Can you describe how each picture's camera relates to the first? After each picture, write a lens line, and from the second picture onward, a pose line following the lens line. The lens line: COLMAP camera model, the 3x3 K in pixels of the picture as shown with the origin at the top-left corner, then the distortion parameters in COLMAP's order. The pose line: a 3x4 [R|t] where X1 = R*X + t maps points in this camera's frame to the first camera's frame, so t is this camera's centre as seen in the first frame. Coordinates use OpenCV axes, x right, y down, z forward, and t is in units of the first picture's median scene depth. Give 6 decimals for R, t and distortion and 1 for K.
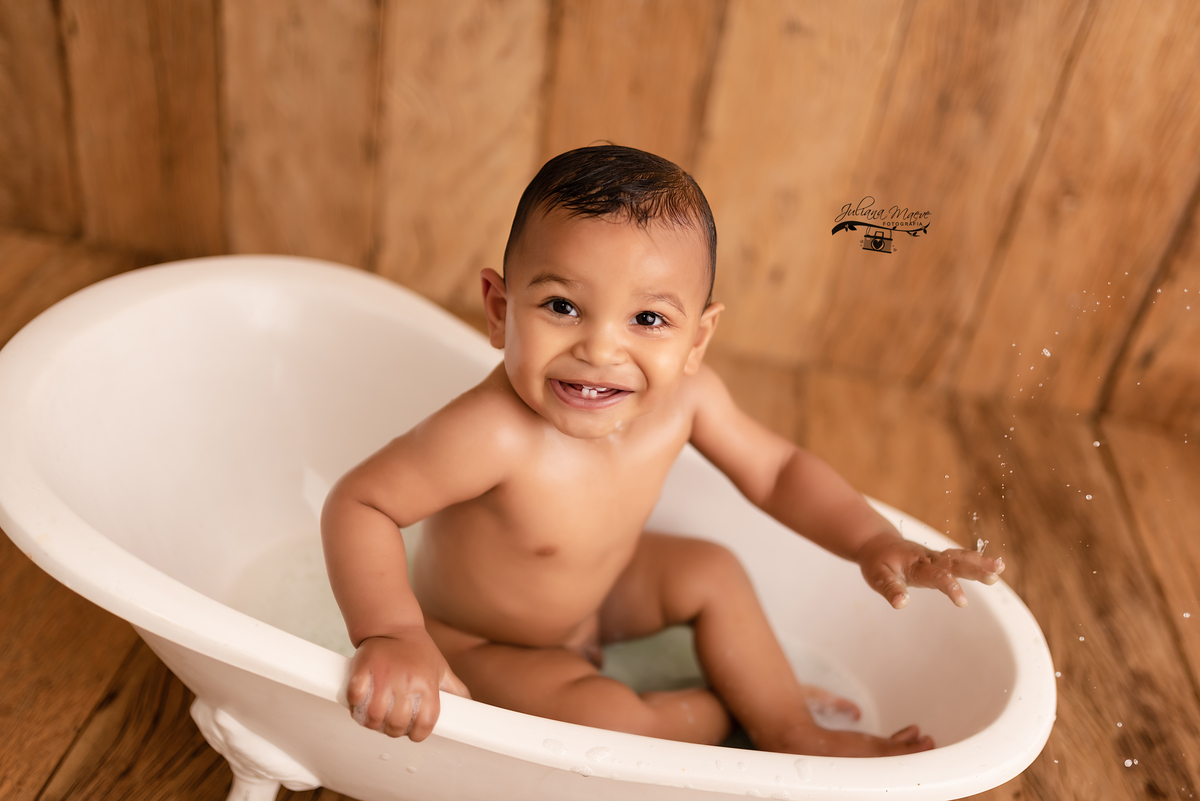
lens RADIAL K [[1185.9, 0, 600.0], [0, 1185.9, 400.5], [0, 0, 1]] dist [-0.023861, 0.011037]
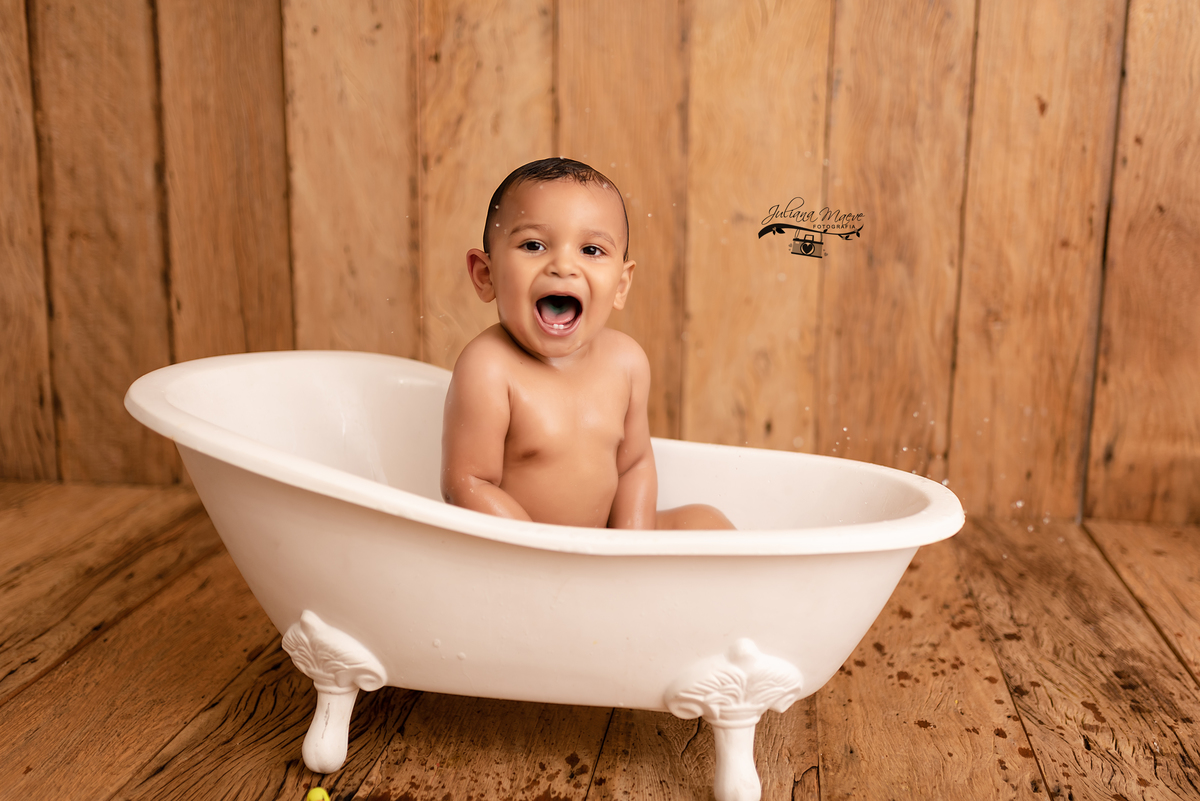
lens RADIAL K [[1282.4, 0, 649.2], [0, 1282.4, 401.8], [0, 0, 1]] dist [-0.017200, -0.023463]
pose [[0.990757, -0.135359, -0.008906, 0.050965], [0.121388, 0.913975, -0.387189, 0.376638], [0.060550, 0.382529, 0.921957, -0.194819]]
